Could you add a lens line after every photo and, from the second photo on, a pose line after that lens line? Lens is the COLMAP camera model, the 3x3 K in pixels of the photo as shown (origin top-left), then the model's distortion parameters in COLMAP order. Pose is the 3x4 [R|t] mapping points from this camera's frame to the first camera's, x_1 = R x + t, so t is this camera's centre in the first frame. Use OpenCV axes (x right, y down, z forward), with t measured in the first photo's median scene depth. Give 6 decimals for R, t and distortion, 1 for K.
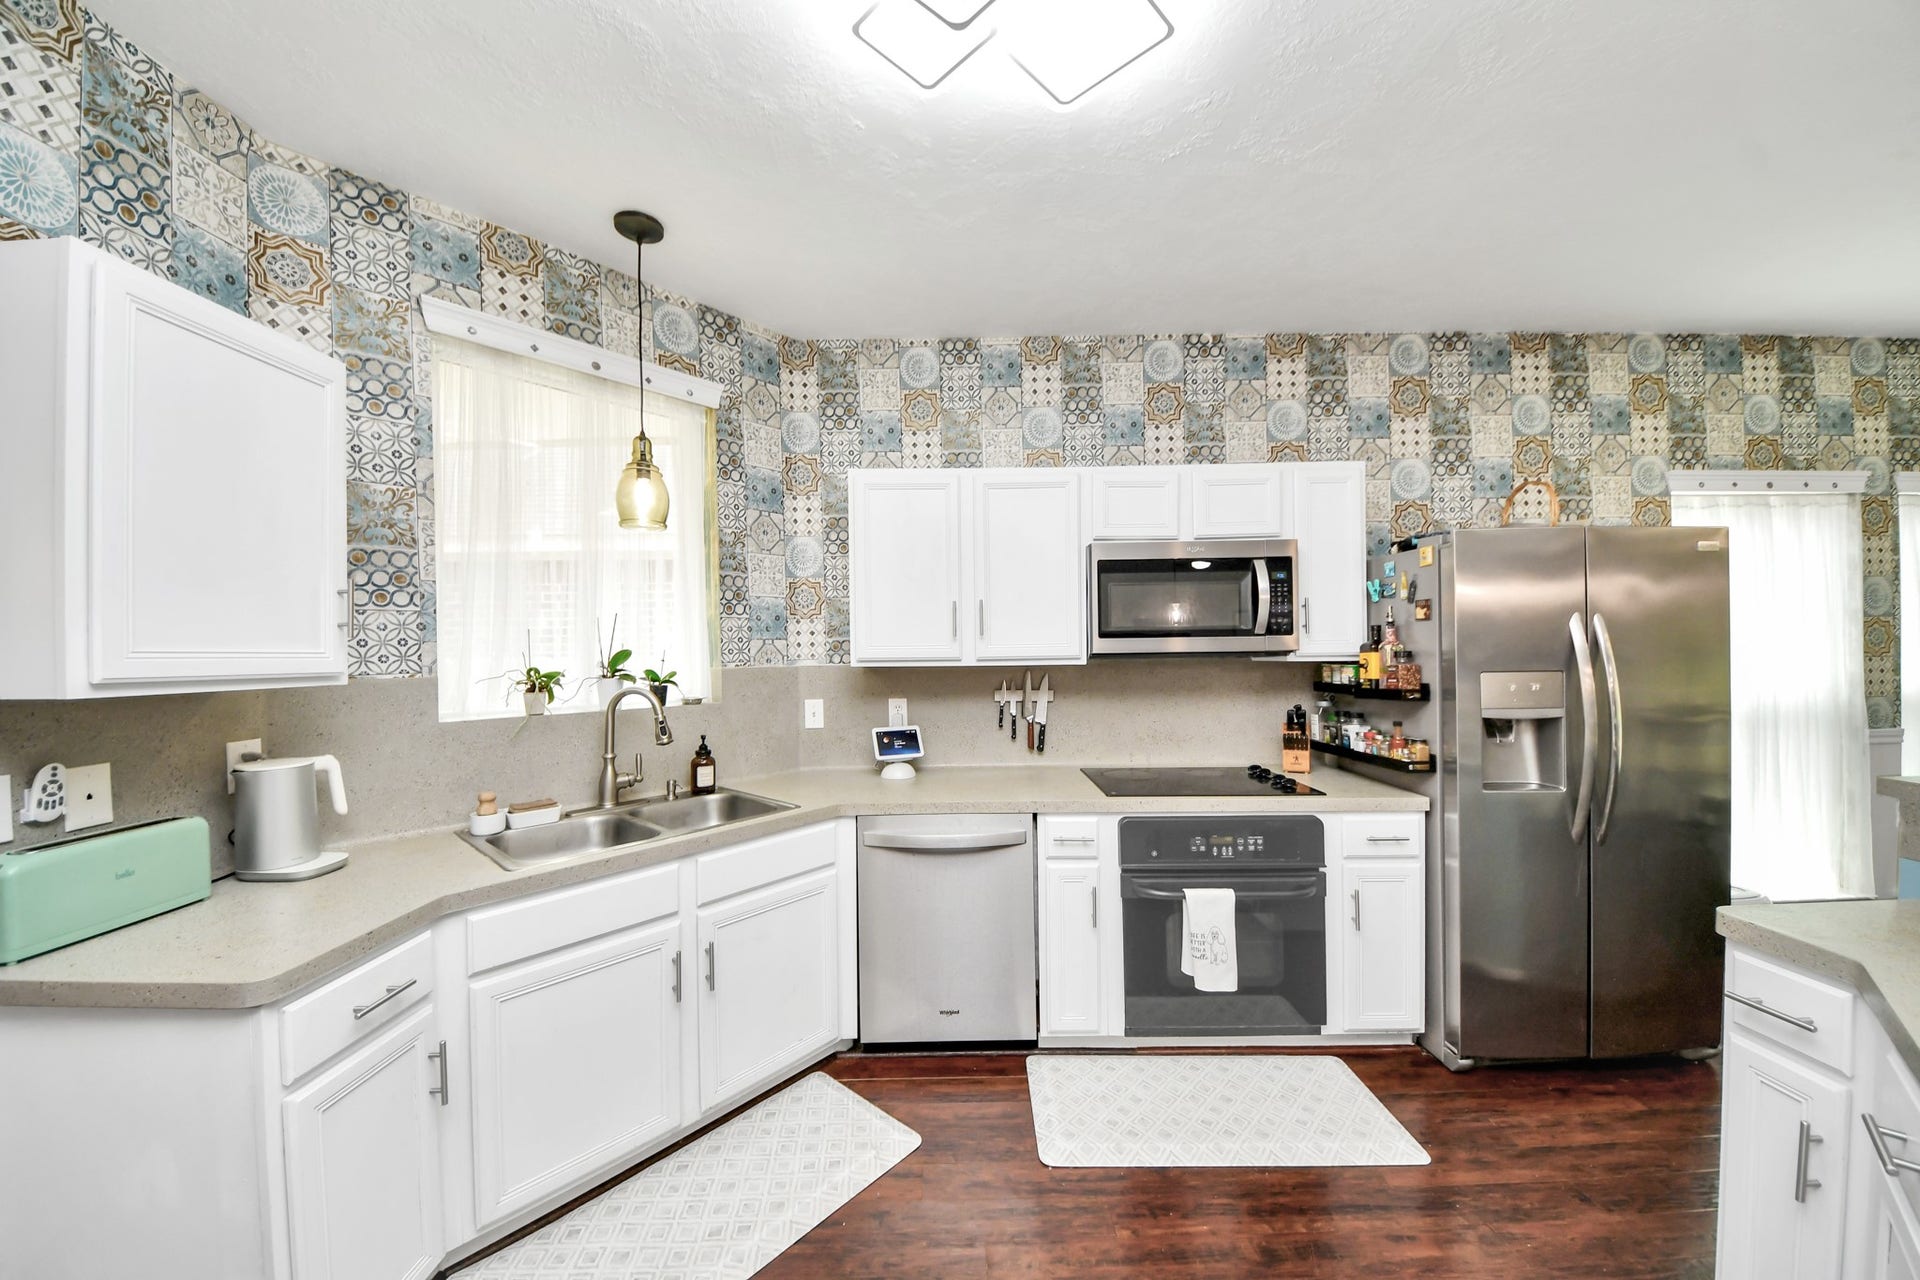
lens RADIAL K [[708.4, 0, 953.9], [0, 708.4, 650.8], [0, 0, 1]] dist [0.000759, -0.000094]
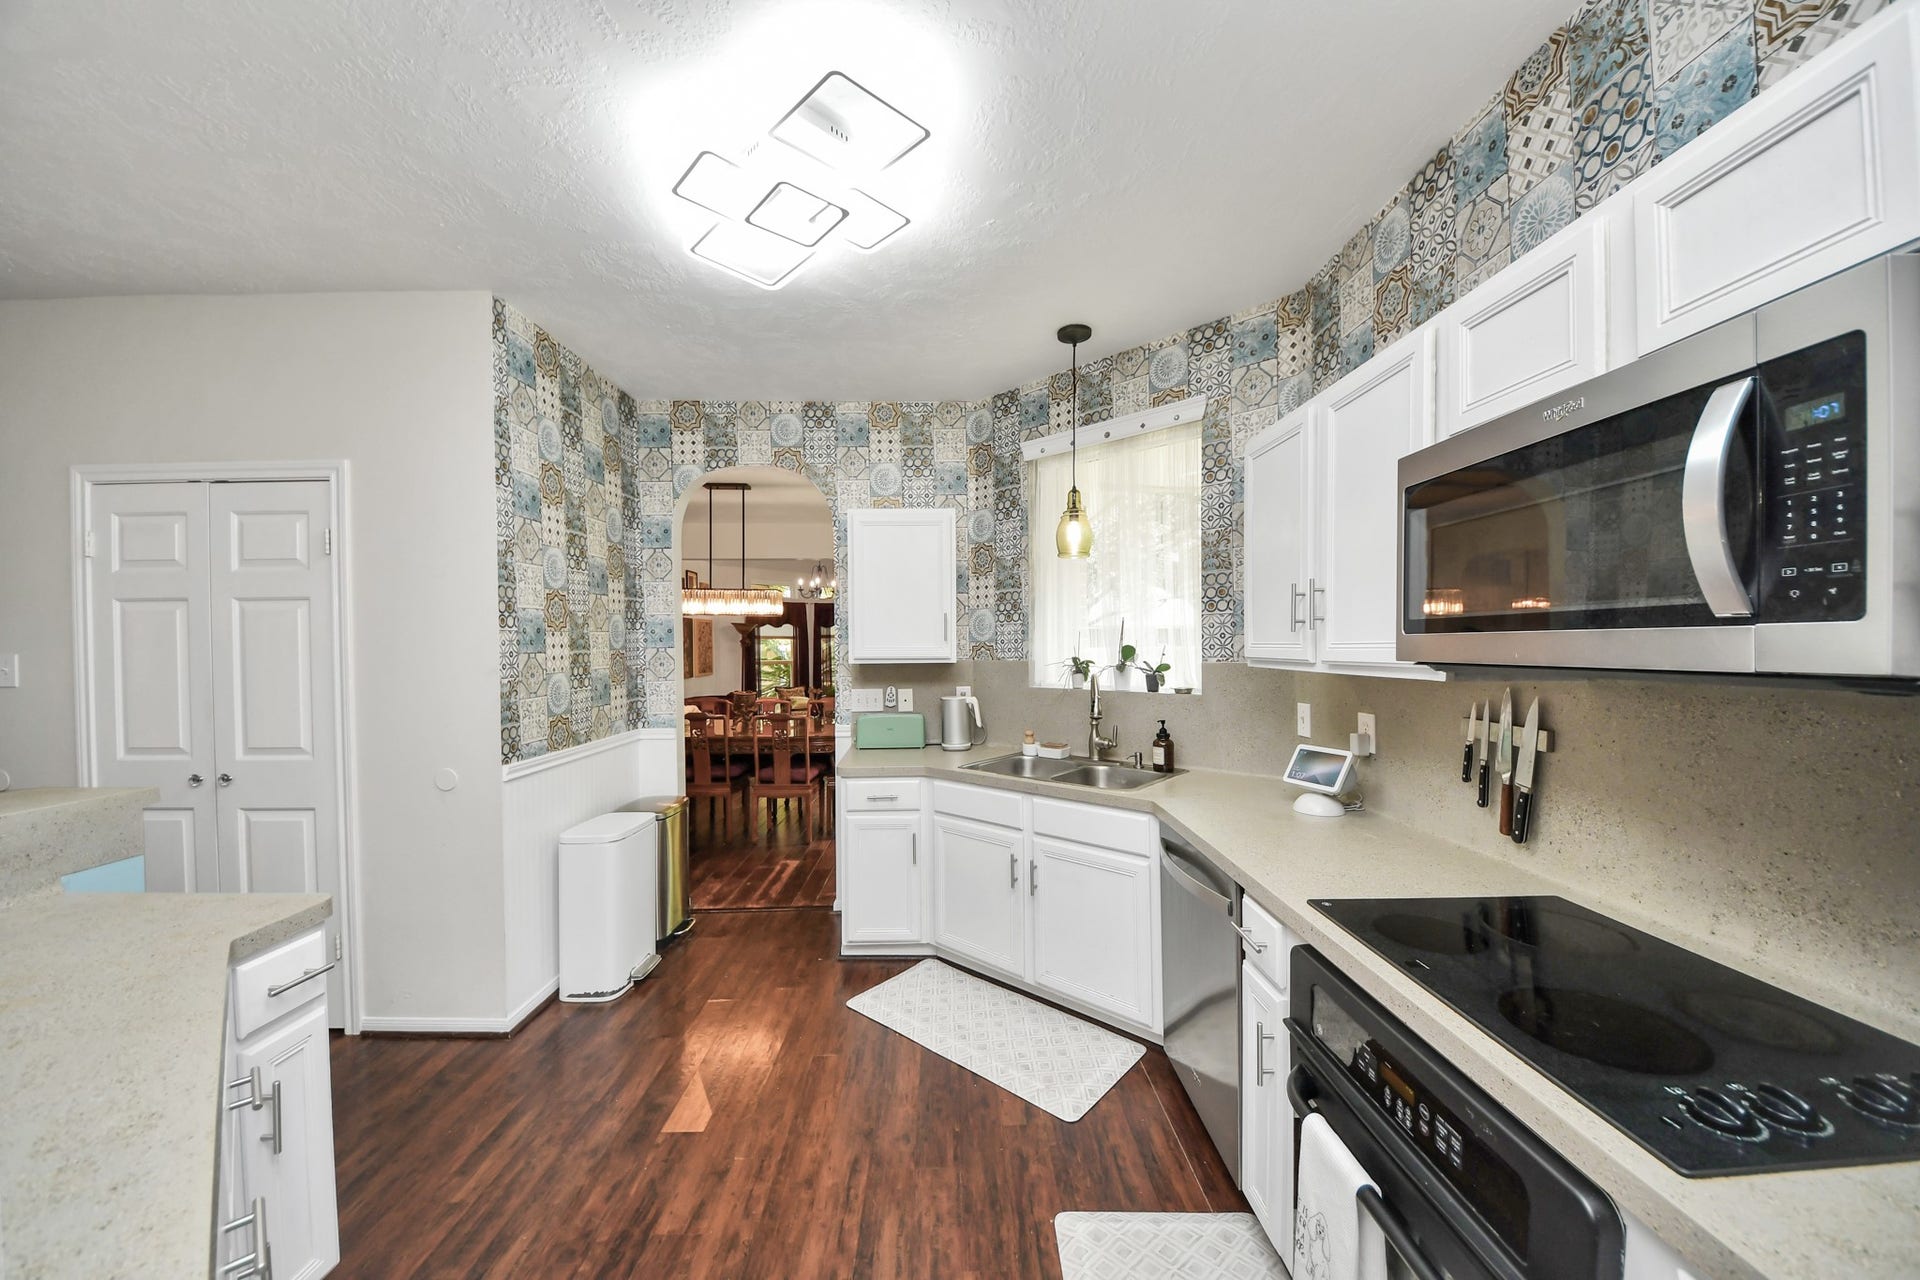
lens RADIAL K [[708.4, 0, 952.8], [0, 708.4, 644.6], [0, 0, 1]] dist [0.000759, -0.000094]
pose [[-0.037418, 0.013021, -0.999215, 0.890697], [0.009574, 0.999874, 0.012671, -0.022925], [0.999254, -0.009093, -0.037538, 0.779953]]
